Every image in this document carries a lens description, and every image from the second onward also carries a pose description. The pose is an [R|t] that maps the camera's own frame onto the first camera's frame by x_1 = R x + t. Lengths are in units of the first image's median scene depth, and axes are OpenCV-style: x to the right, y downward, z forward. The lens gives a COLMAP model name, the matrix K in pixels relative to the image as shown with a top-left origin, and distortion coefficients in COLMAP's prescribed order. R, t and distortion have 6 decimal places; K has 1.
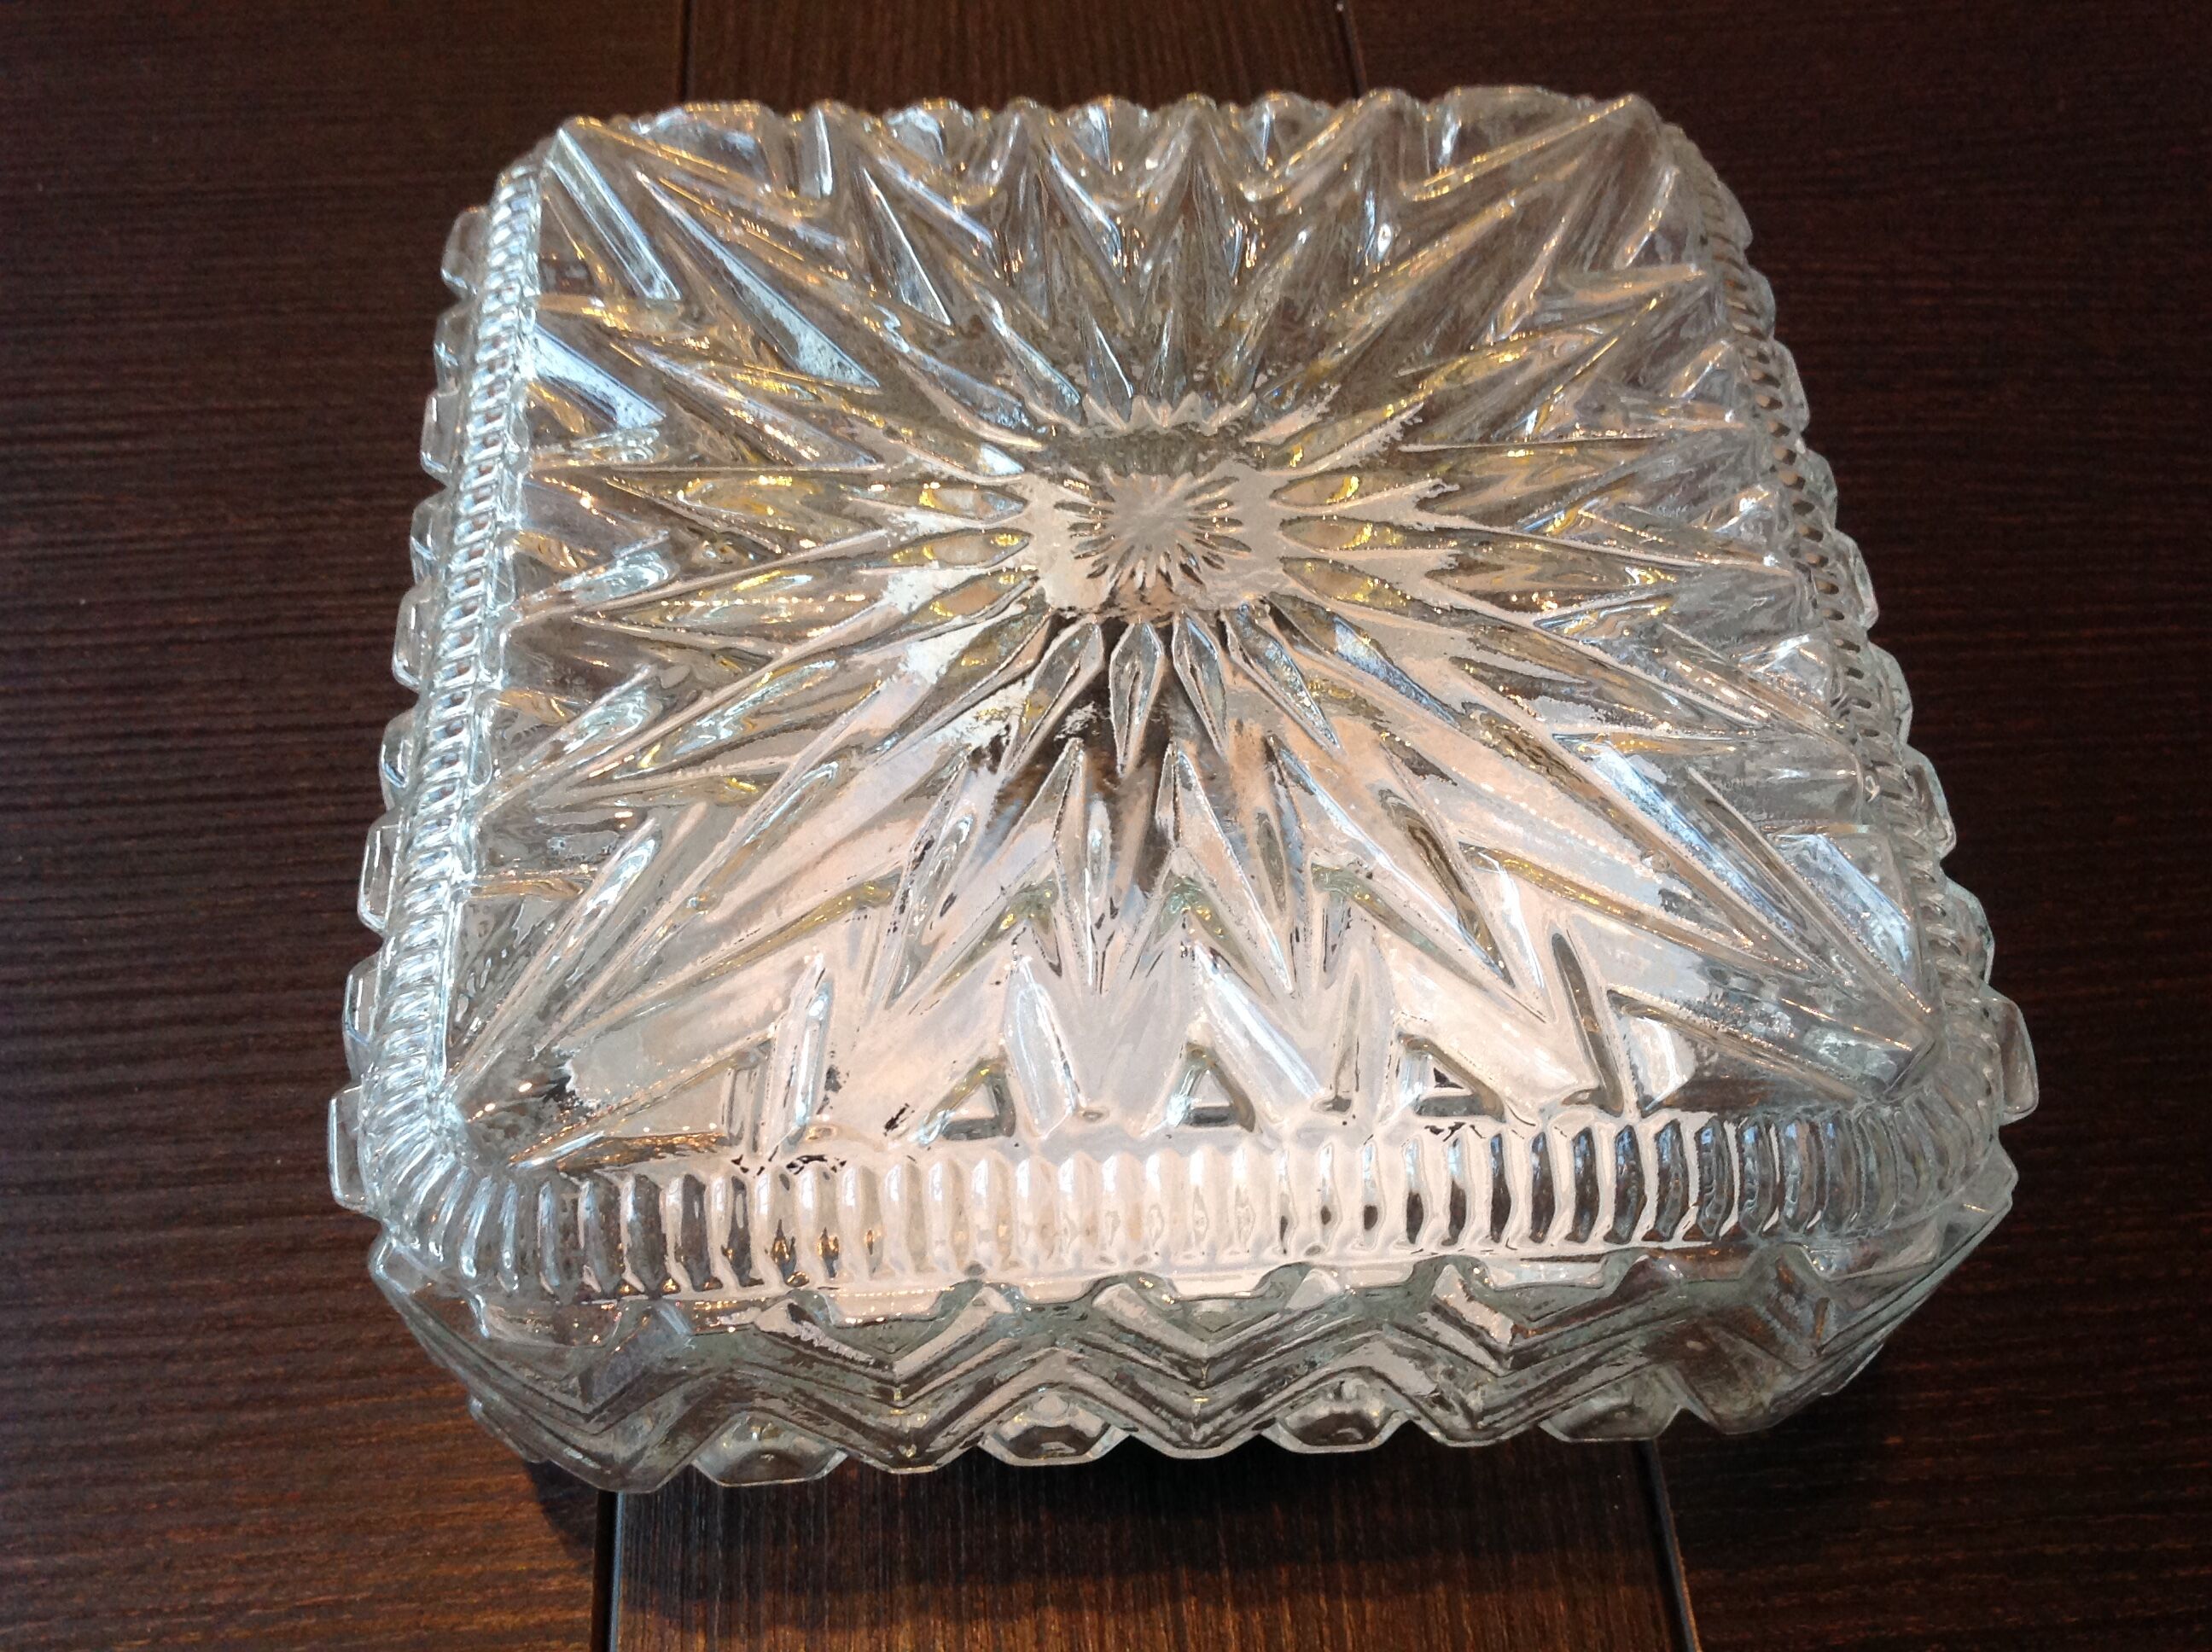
lens RADIAL K [[2144.7, 0, 1106.0], [0, 2144.7, 826.0], [0, 0, 1]] dist [-0.010662, -0.031982]
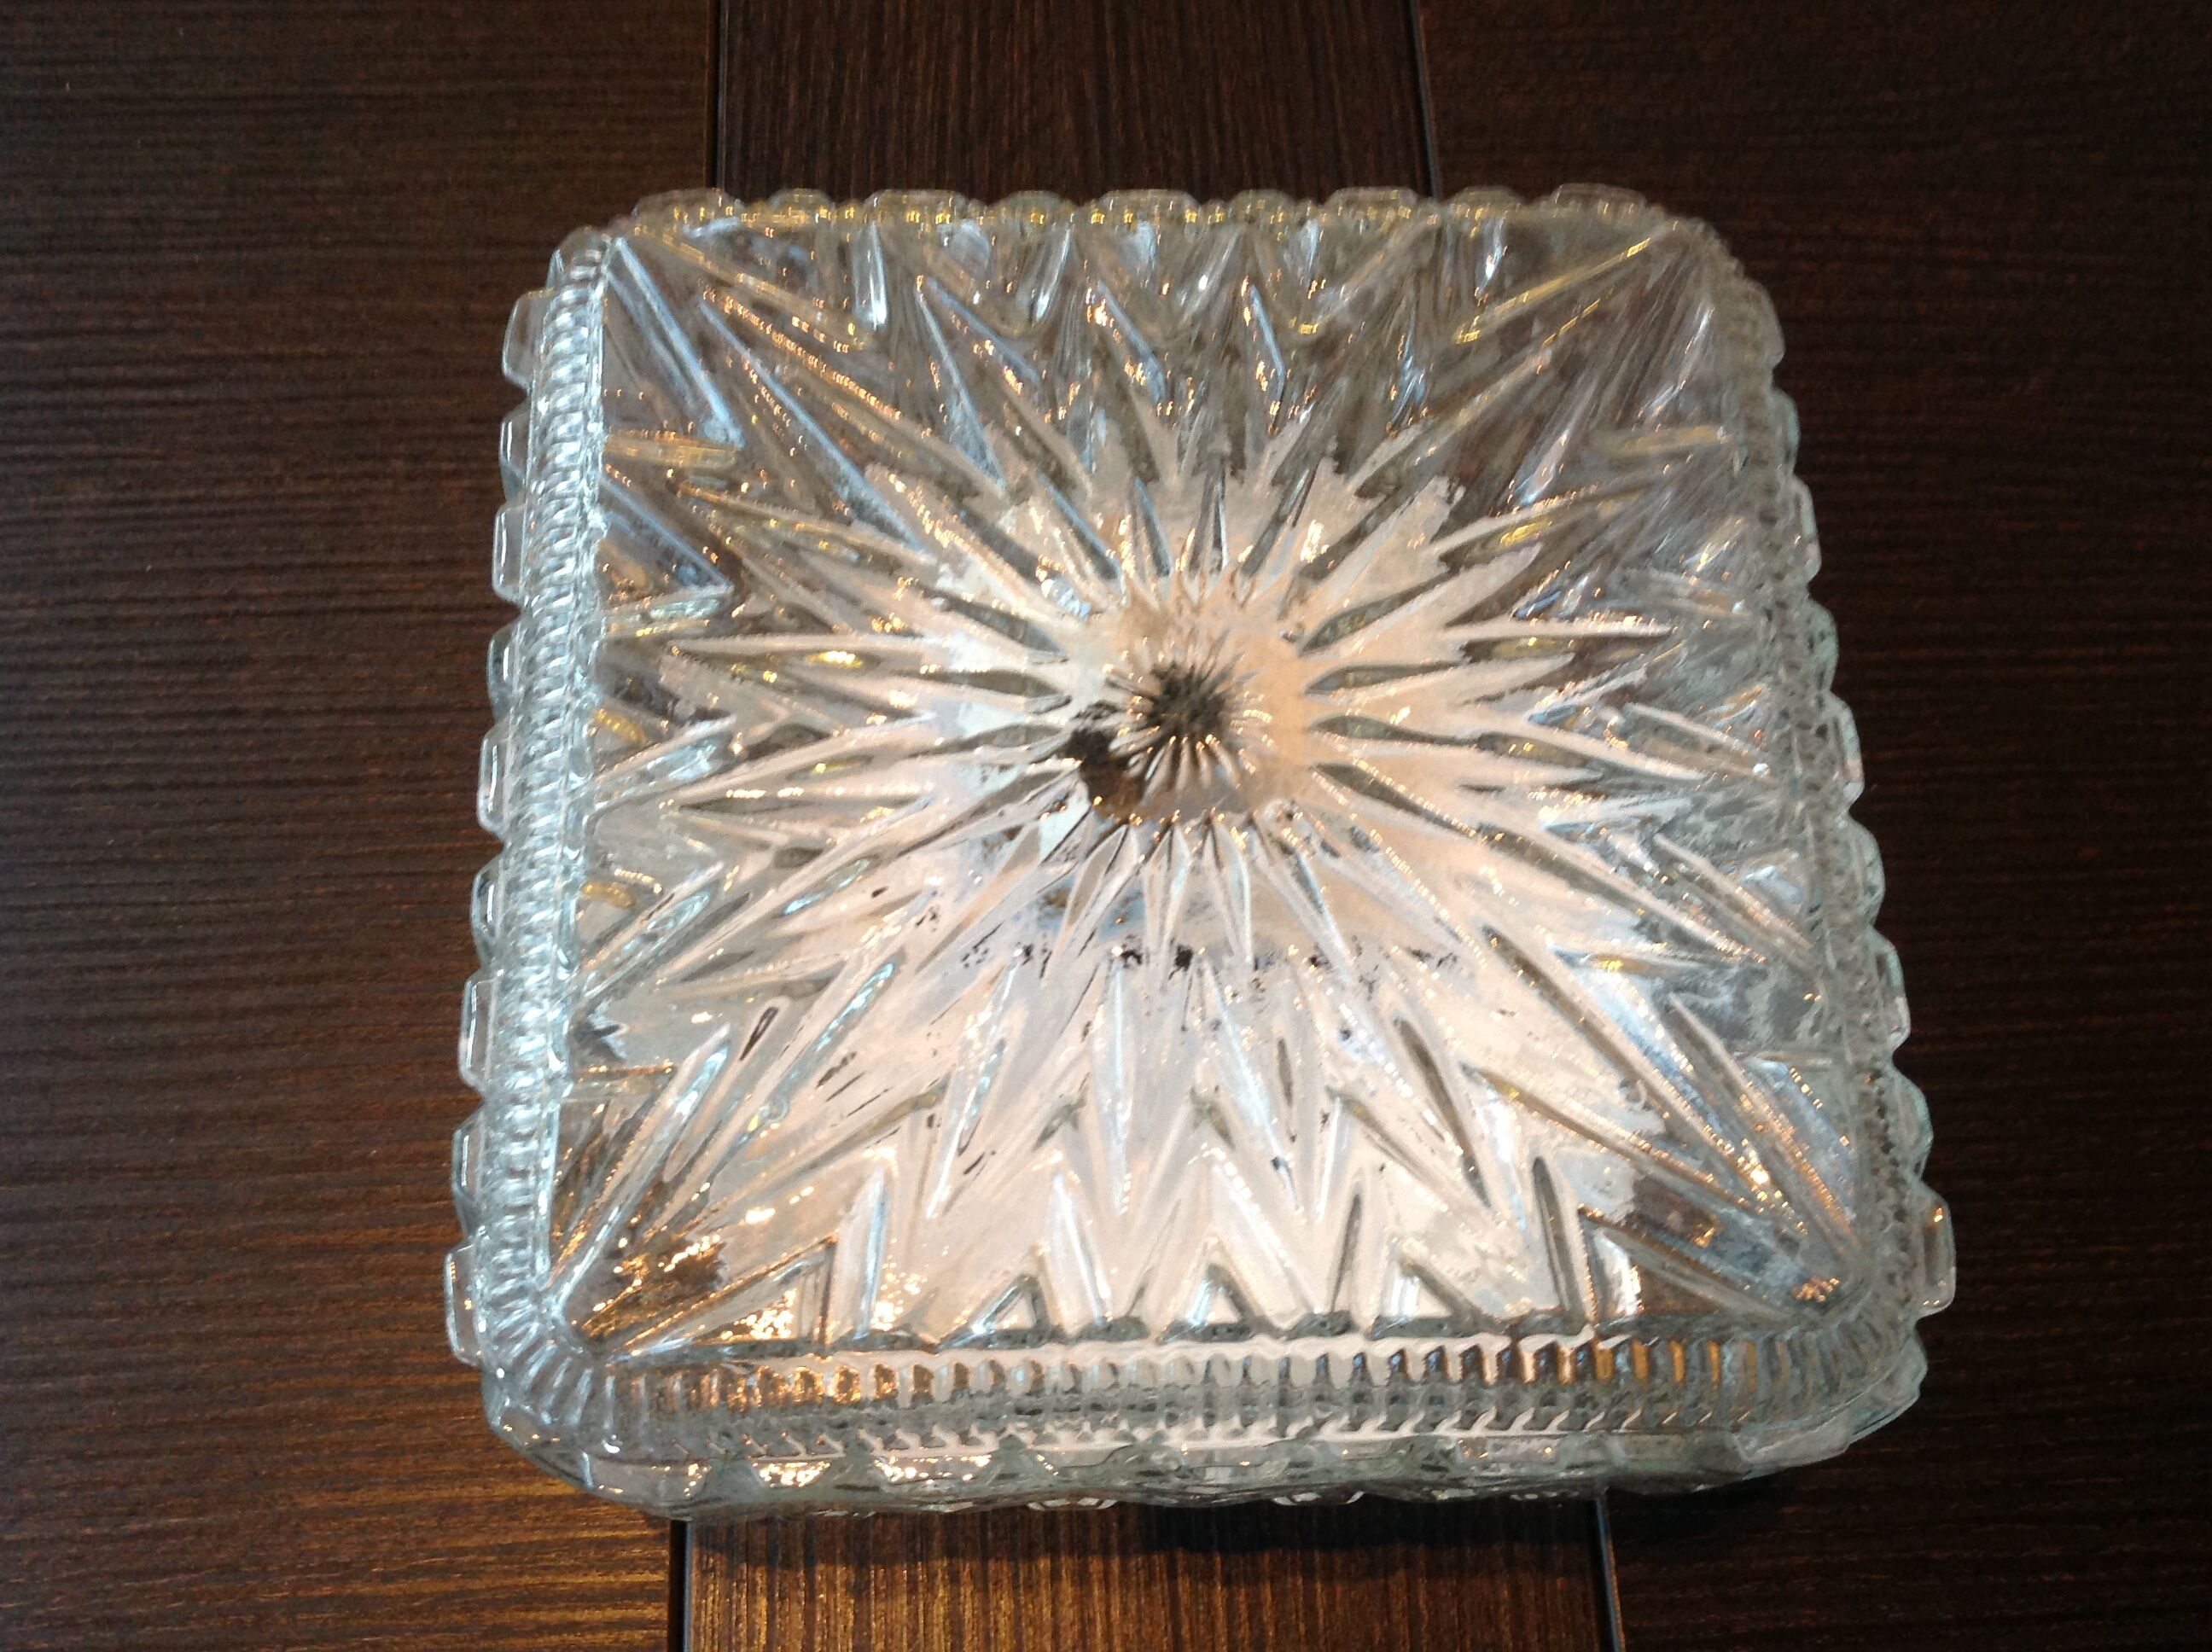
lens RADIAL K [[2144.7, 0, 1106.0], [0, 2144.7, 826.0], [0, 0, 1]] dist [-0.010662, -0.031982]
pose [[0.999571, 0.029274, 0.000887, -0.016048], [-0.028843, 0.978672, 0.203396, -0.264699], [0.005086, -0.203335, 0.979096, -0.048848]]
